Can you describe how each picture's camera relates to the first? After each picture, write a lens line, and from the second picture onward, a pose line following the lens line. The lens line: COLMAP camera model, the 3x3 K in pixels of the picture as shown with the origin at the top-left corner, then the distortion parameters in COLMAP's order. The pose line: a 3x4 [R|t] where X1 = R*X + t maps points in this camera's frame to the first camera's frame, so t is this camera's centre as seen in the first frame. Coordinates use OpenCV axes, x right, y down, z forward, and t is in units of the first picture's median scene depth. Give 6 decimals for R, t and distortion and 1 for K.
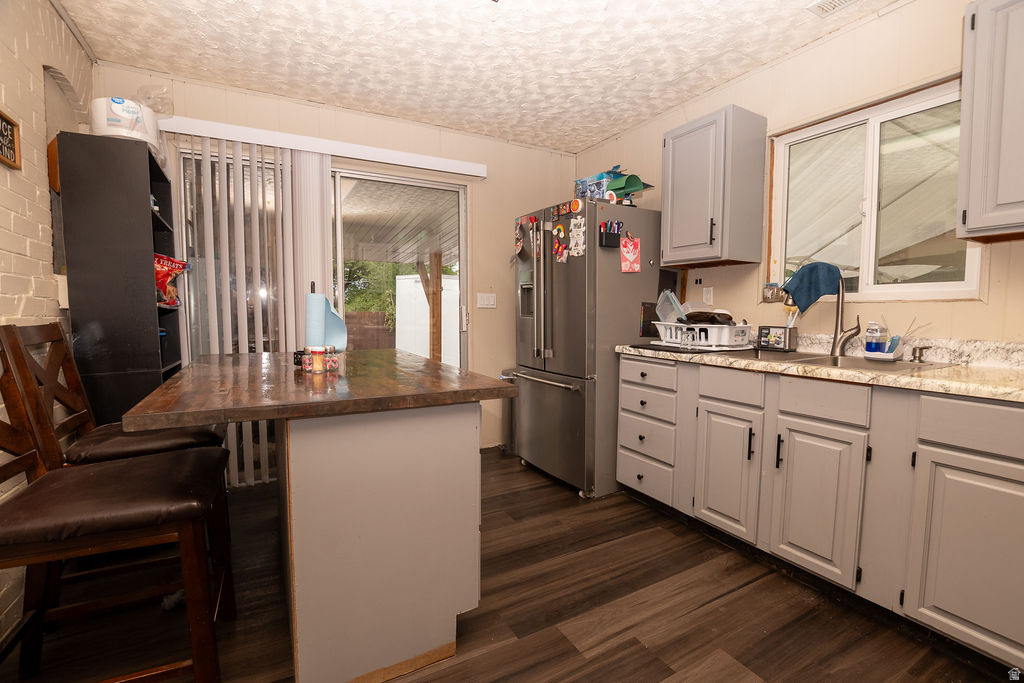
lens RADIAL K [[446.9, 0, 512.0], [0, 446.9, 341.5], [0, 0, 1]] dist [-0.026363, 0.000486]
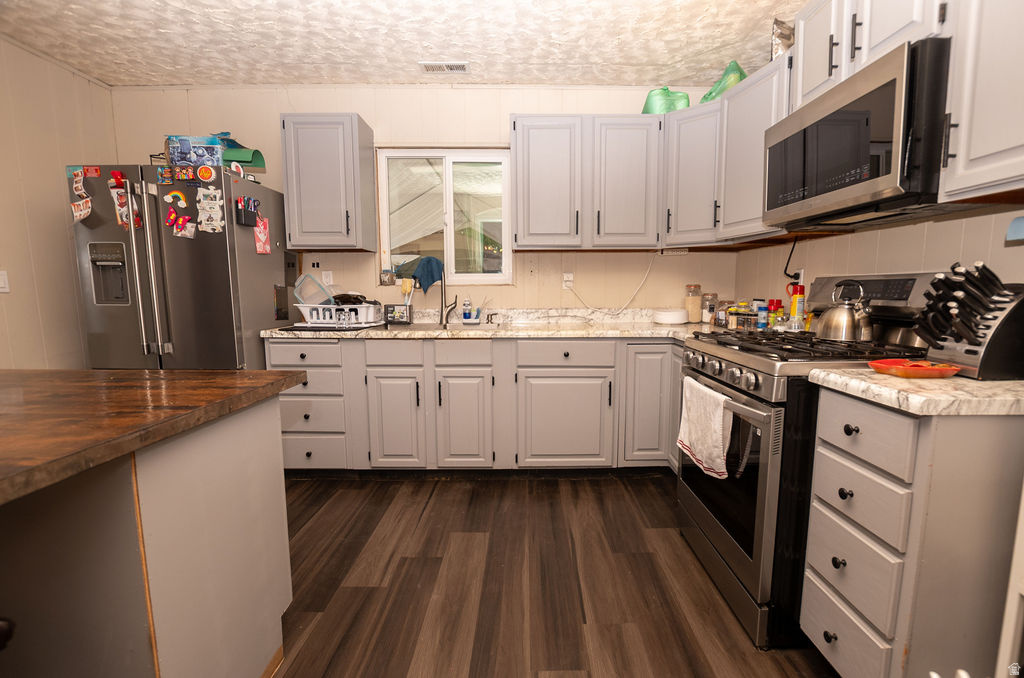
lens RADIAL K [[481.1, 0, 512.0], [0, 481.1, 339.0], [0, 0, 1]] dist [-0.002913, -0.000843]
pose [[0.508303, -0.095577, 0.855858, -0.410207], [0.064377, 0.995259, 0.072911, -0.014406], [-0.858769, 0.018037, 0.512046, 0.013585]]
